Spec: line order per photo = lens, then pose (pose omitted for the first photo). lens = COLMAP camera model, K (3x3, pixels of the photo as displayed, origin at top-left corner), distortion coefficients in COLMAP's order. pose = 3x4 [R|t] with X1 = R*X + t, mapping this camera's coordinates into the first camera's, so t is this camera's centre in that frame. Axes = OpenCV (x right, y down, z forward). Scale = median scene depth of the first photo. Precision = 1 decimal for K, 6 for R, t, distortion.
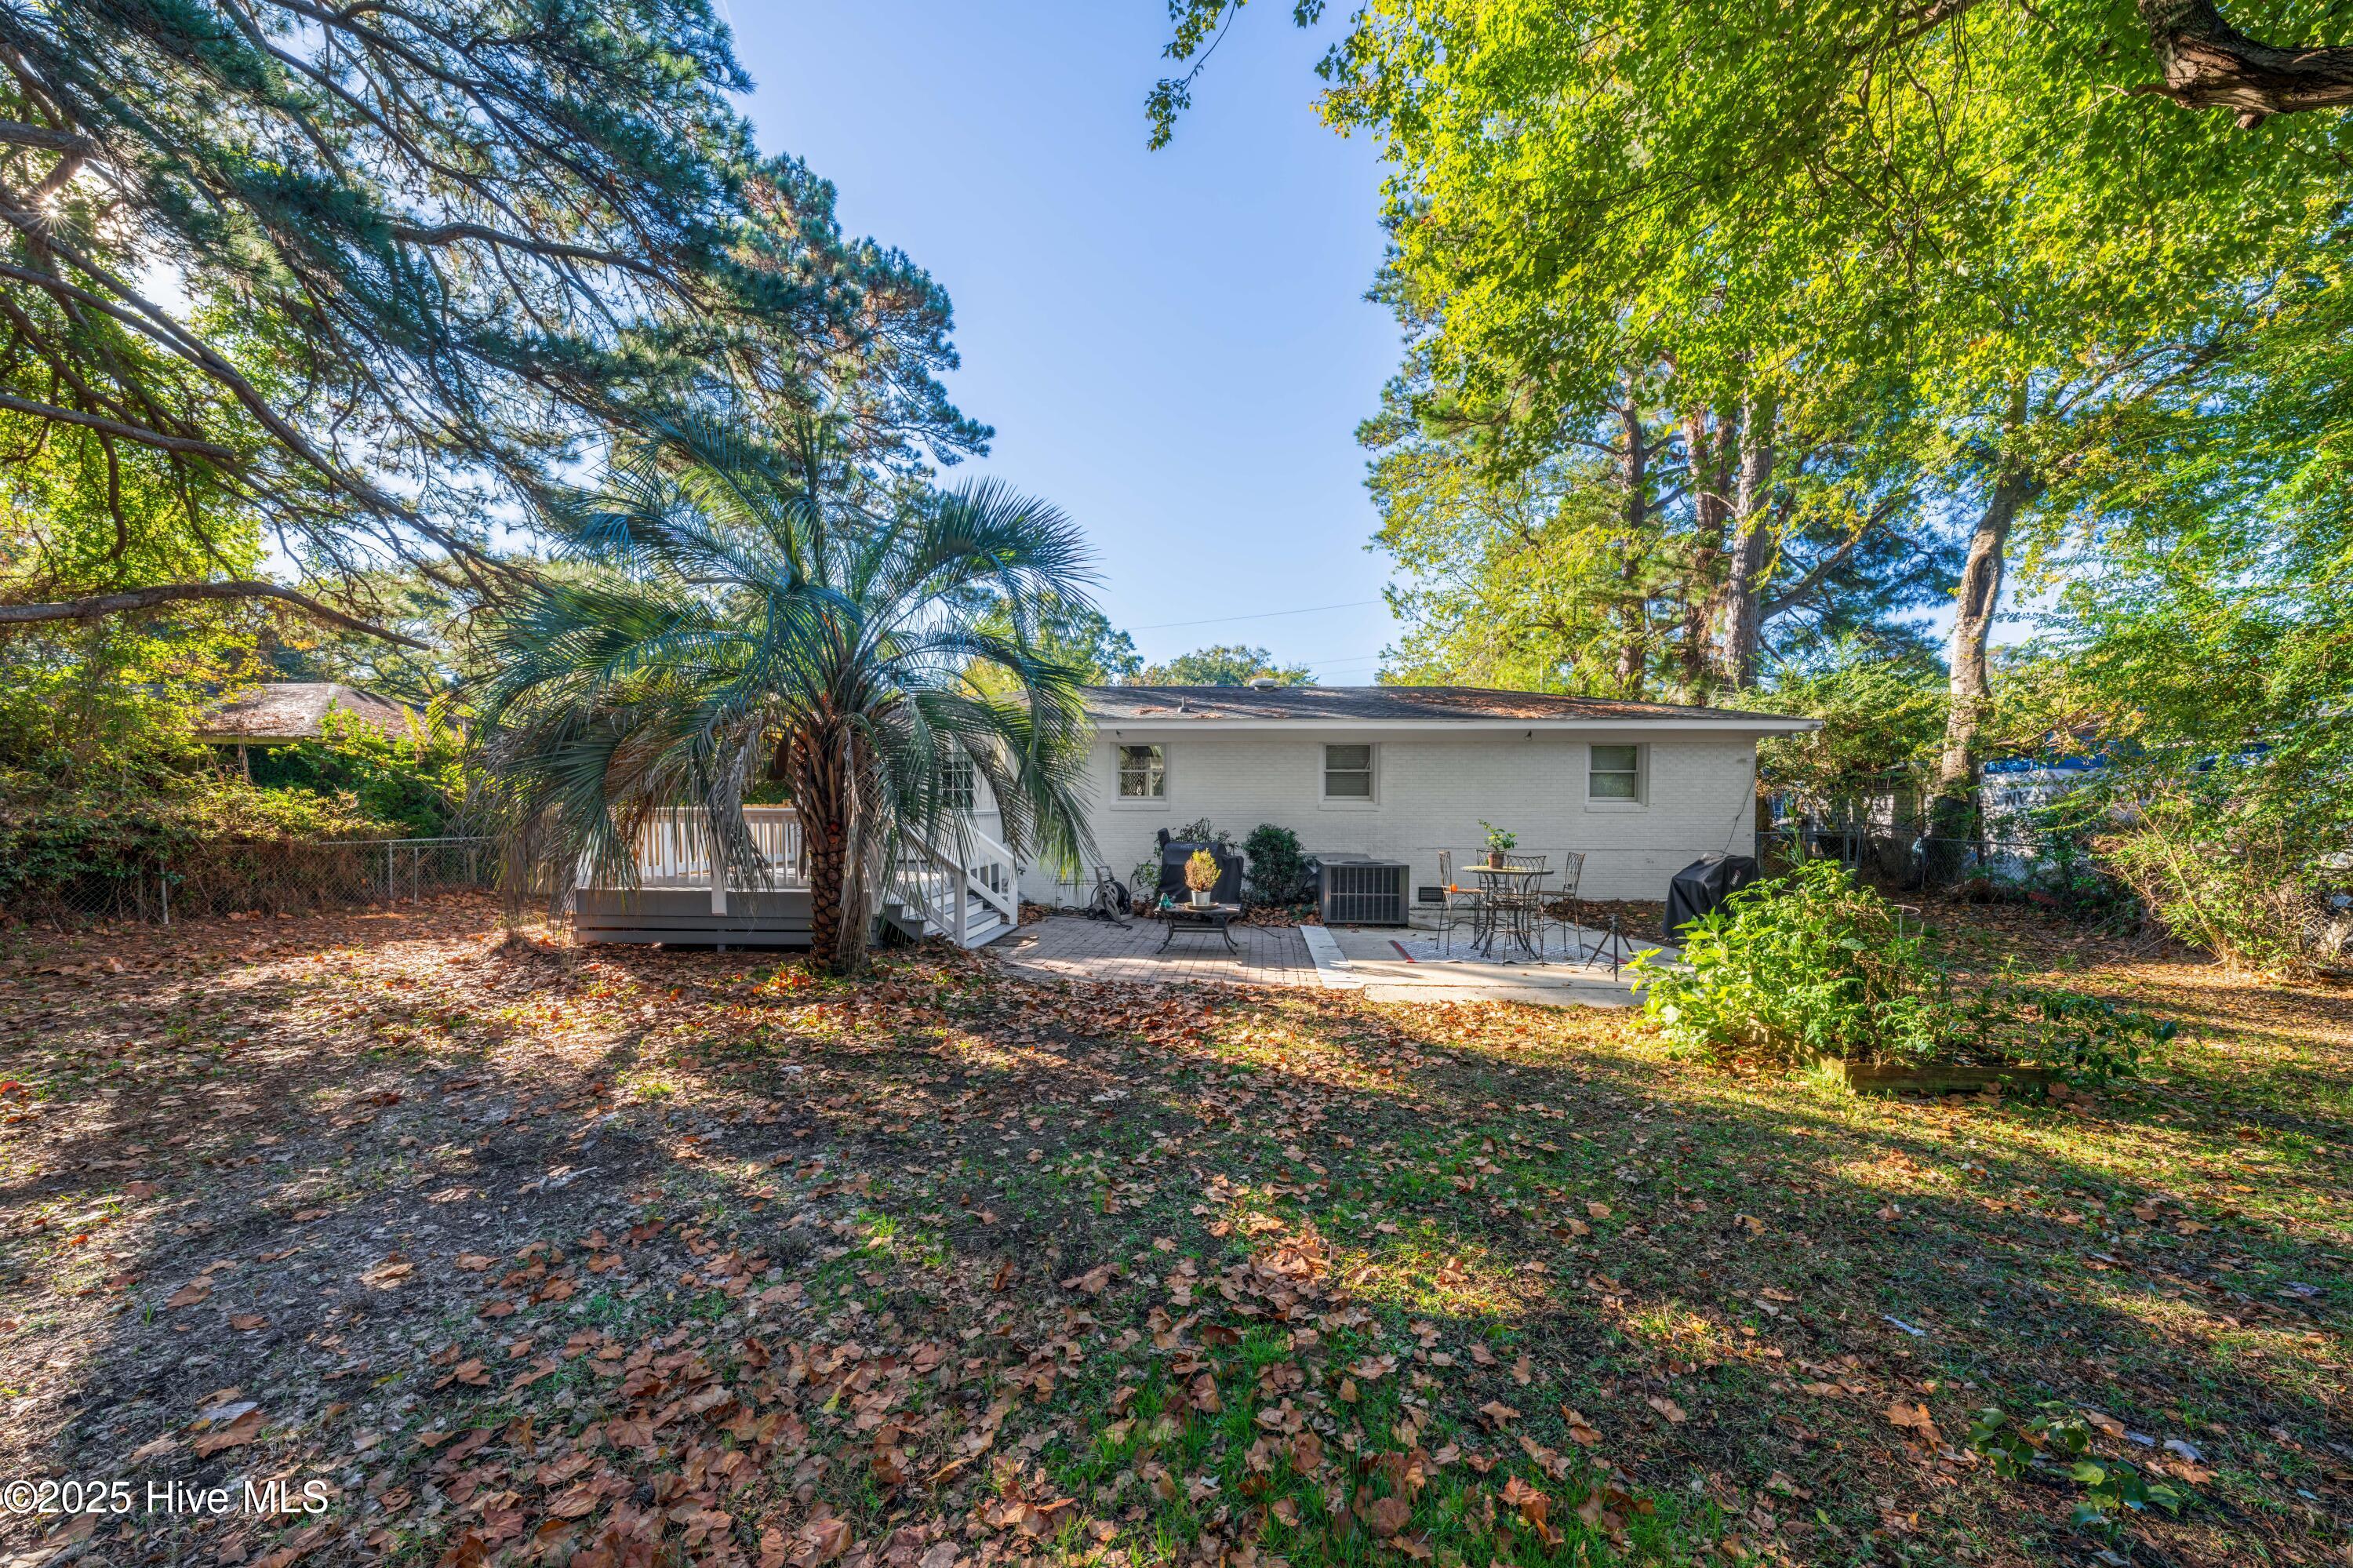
lens RADIAL K [[807.9, 0, 1161.8], [0, 807.9, 841.9], [0, 0, 1]] dist [-0.000889, 0.000078]
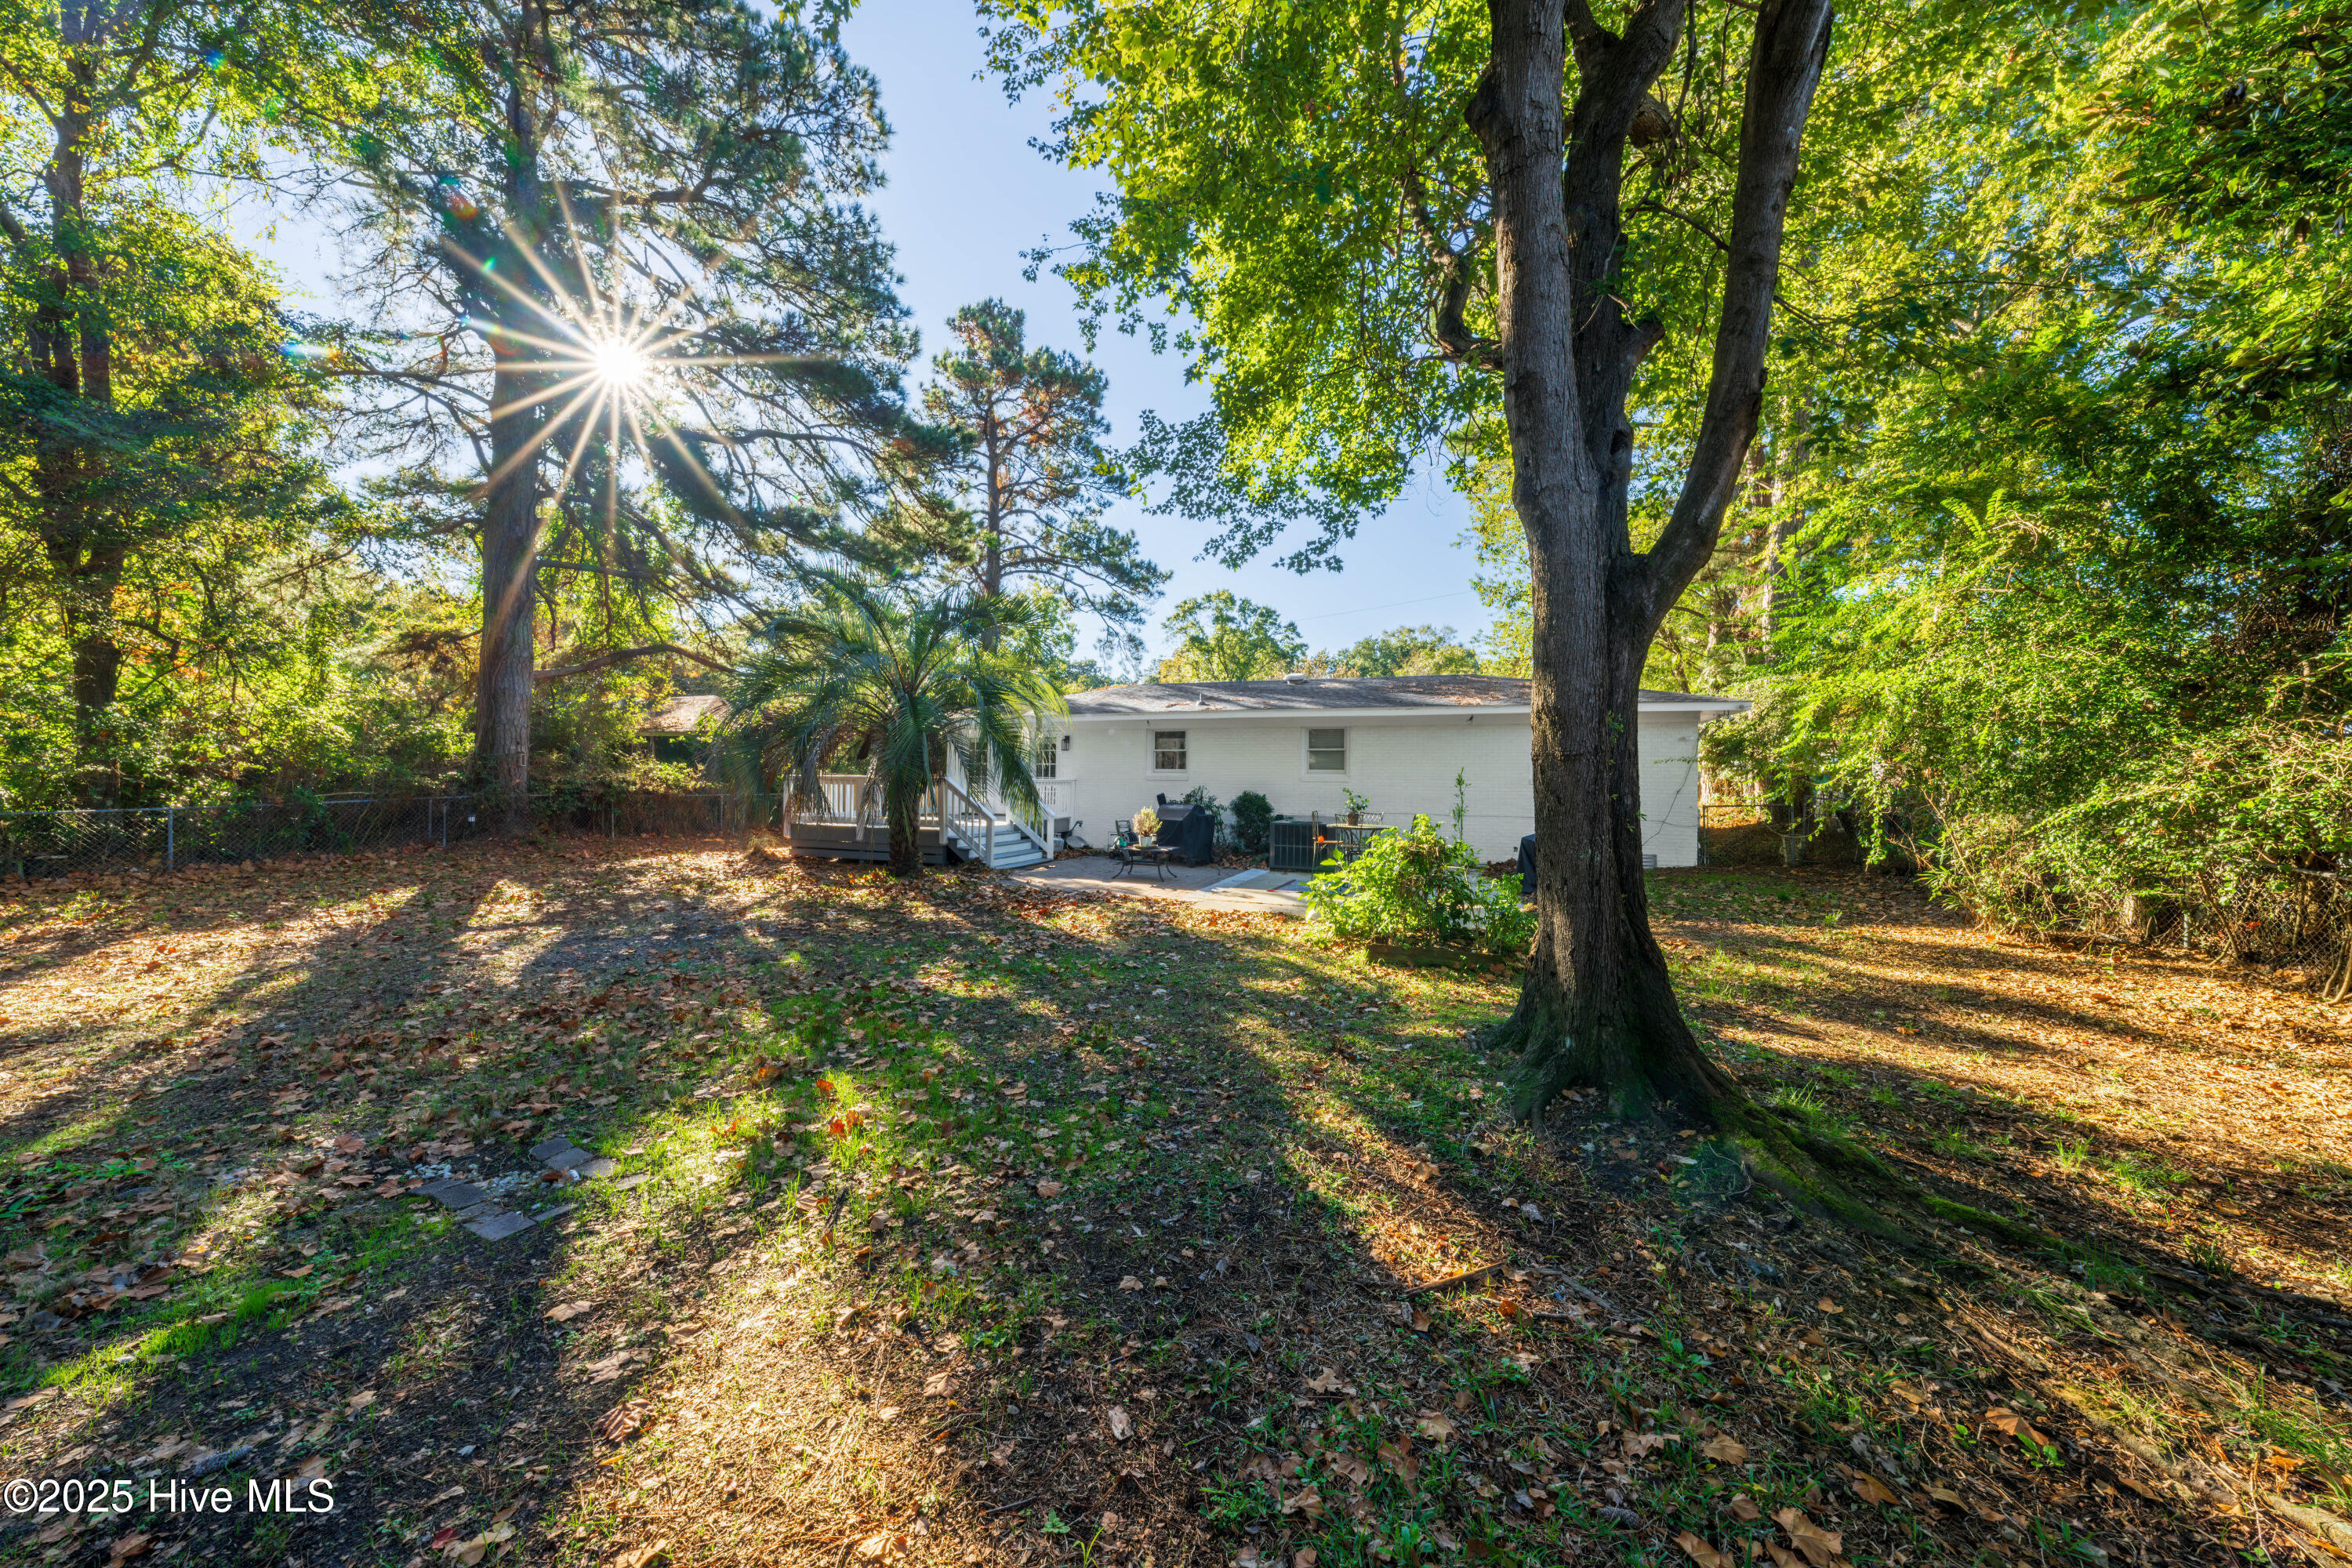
lens RADIAL K [[807.5, 0, 1177.8], [0, 807.5, 785.6], [0, 0, 1]] dist [-0.000889, 0.000078]
pose [[0.948842, 0.010037, -0.315592, 0.465153], [-0.021714, 0.999203, -0.033506, 0.016224], [0.315004, 0.038645, 0.948303, -0.277731]]
